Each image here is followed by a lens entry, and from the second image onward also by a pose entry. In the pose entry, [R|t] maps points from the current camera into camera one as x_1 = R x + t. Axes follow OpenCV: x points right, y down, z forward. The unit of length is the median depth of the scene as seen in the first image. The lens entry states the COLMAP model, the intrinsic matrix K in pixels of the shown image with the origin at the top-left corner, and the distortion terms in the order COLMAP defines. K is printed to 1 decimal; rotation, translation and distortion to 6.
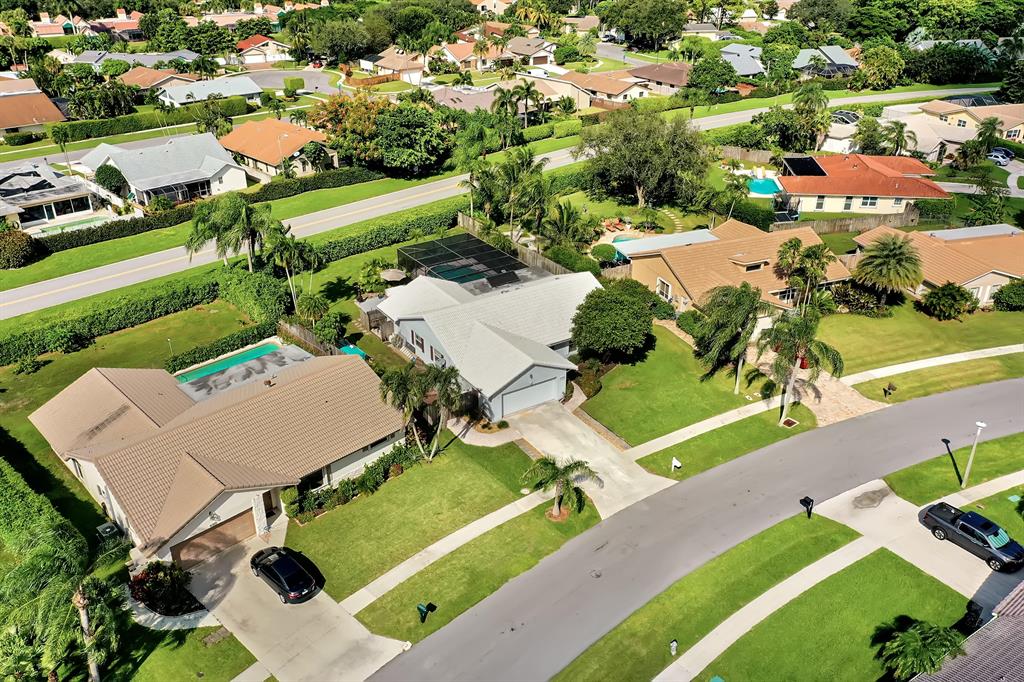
lens RADIAL K [[824.9, 0, 509.5], [0, 824.9, 336.4], [0, 0, 1]] dist [0.002379, 0.001096]
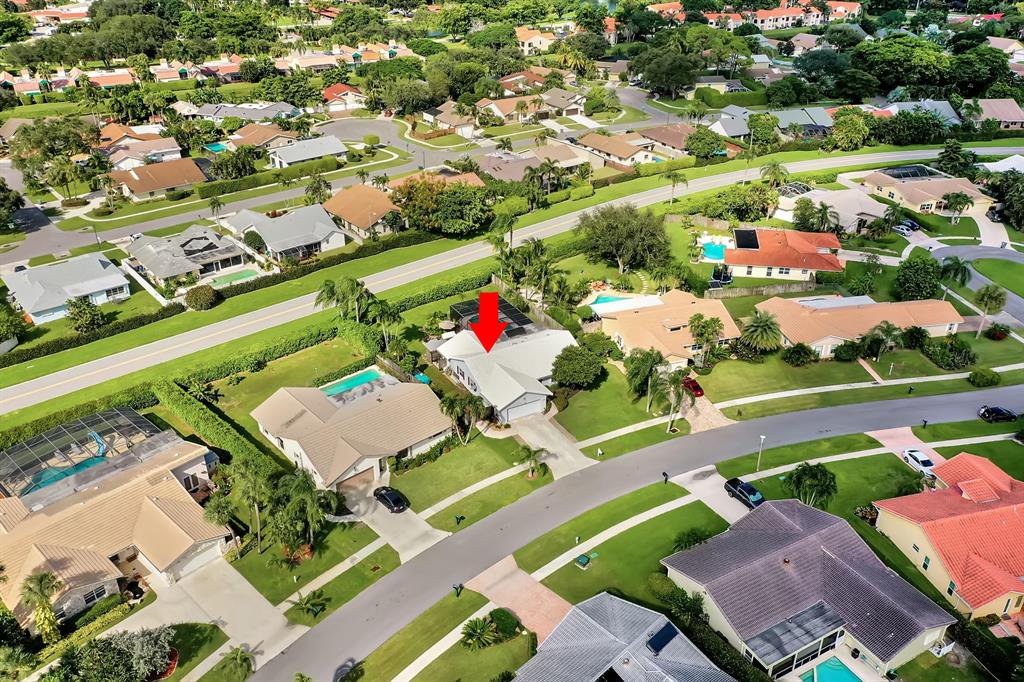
lens RADIAL K [[824.9, 0, 513.1], [0, 824.9, 344.8], [0, 0, 1]] dist [0.002379, 0.001096]
pose [[0.998103, 0.030672, -0.053375, 0.060448], [-0.028812, 0.998962, 0.035285, -0.083660], [0.054402, -0.033680, 0.997951, -0.487141]]
